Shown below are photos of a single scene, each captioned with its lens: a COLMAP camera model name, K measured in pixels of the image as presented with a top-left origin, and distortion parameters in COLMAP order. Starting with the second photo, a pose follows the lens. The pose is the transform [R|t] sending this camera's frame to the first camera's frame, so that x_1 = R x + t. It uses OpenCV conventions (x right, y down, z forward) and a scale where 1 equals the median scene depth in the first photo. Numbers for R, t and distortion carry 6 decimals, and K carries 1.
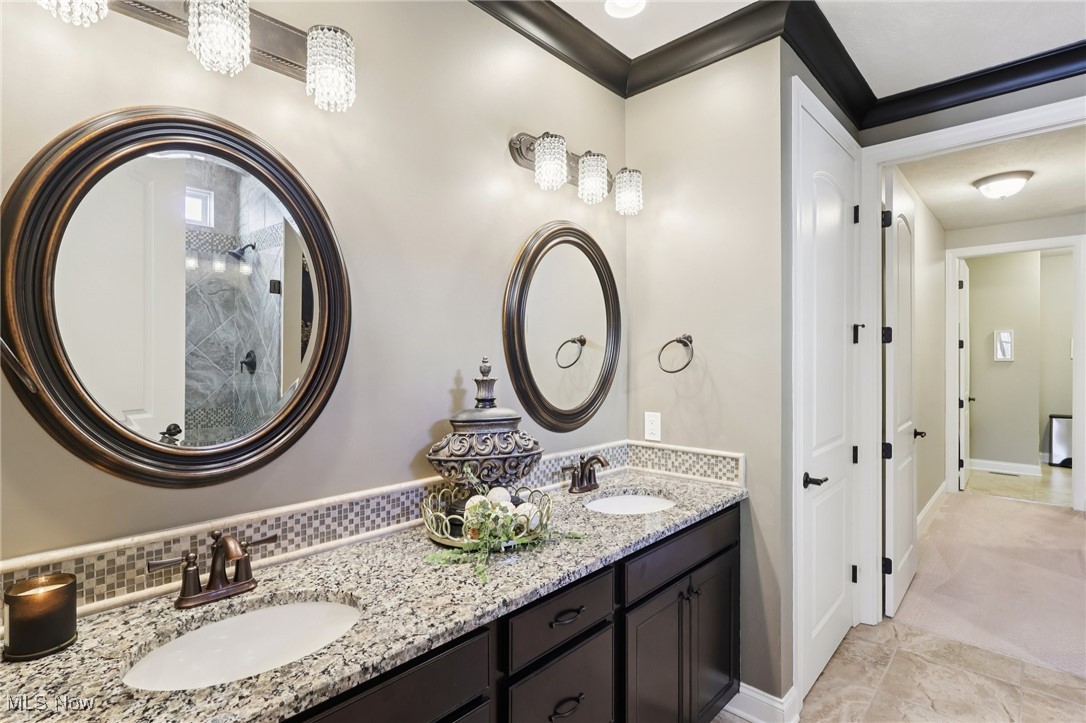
lens RADIAL K [[528.8, 0, 538.9], [0, 528.8, 361.6], [0, 0, 1]] dist [-0.005007, 0.002724]
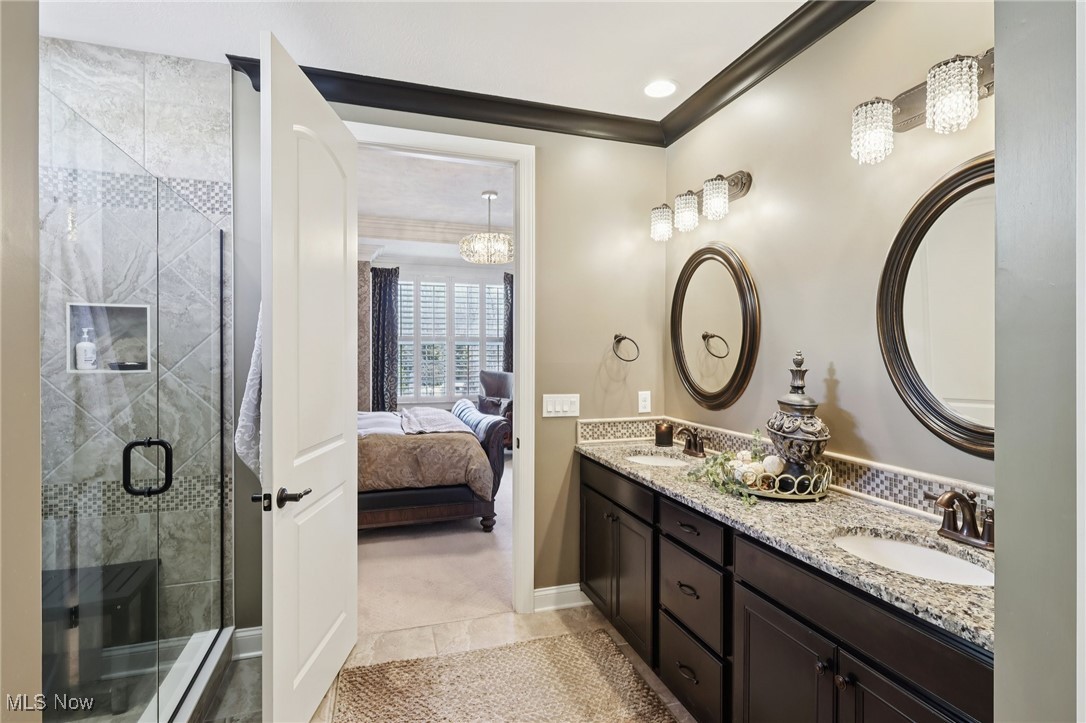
lens RADIAL K [[528.8, 0, 547.7], [0, 528.8, 356.4], [0, 0, 1]] dist [-0.005007, 0.002724]
pose [[-0.481066, 0.006208, -0.876662, 1.381527], [-0.000452, 0.999973, 0.007329, -0.005535], [0.876684, 0.003922, -0.481050, 1.232793]]
